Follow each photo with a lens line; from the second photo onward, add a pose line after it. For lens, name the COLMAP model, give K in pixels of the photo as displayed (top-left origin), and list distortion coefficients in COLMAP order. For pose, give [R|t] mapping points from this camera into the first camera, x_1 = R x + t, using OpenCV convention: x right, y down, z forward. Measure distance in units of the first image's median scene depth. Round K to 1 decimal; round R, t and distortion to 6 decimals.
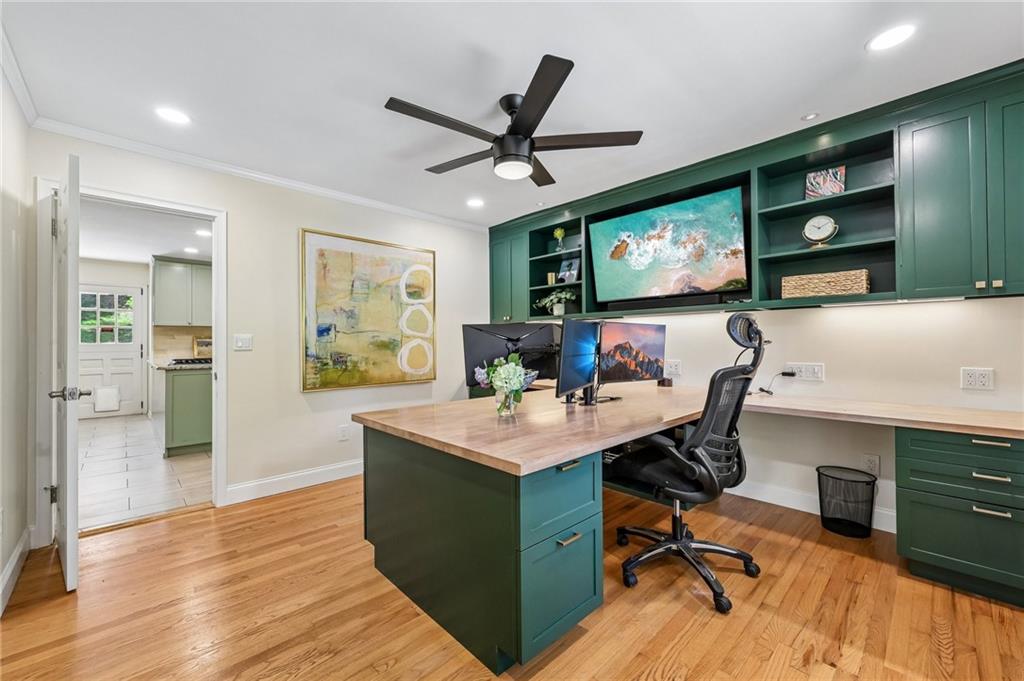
lens RADIAL K [[414.4, 0, 510.2], [0, 414.4, 339.7], [0, 0, 1]] dist [0.000711, 0.000037]
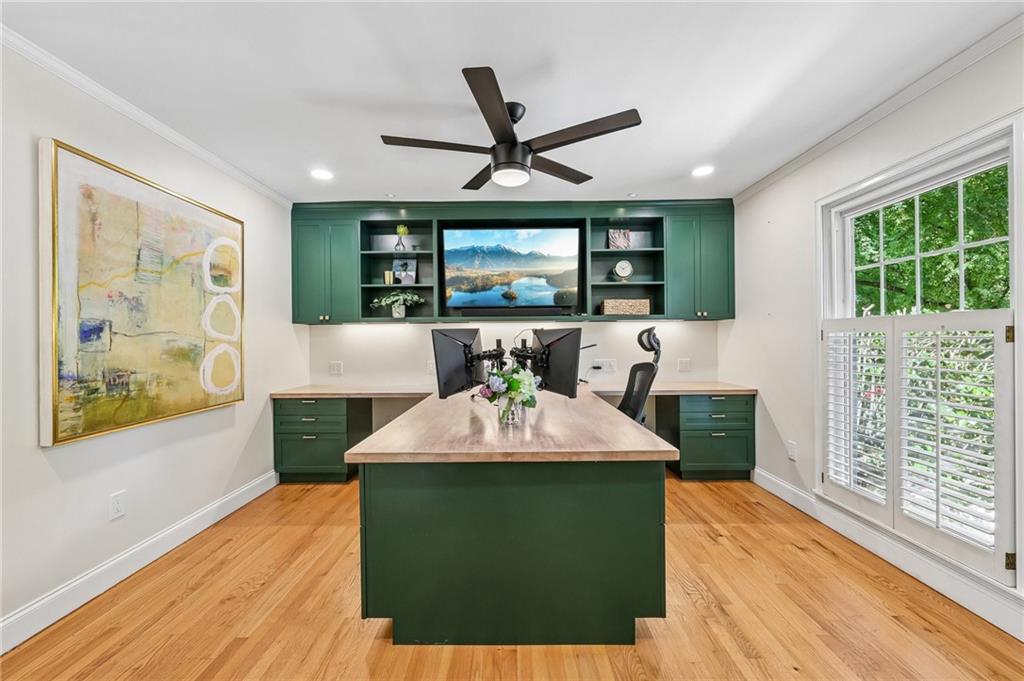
lens RADIAL K [[414.4, 0, 510.2], [0, 414.4, 339.7], [0, 0, 1]] dist [0.000711, 0.000037]
pose [[0.688265, -0.000788, 0.725459, -0.442982], [-0.000016, 0.999999, 0.001102, -0.010576], [-0.725460, -0.000770, 0.688264, 0.190241]]
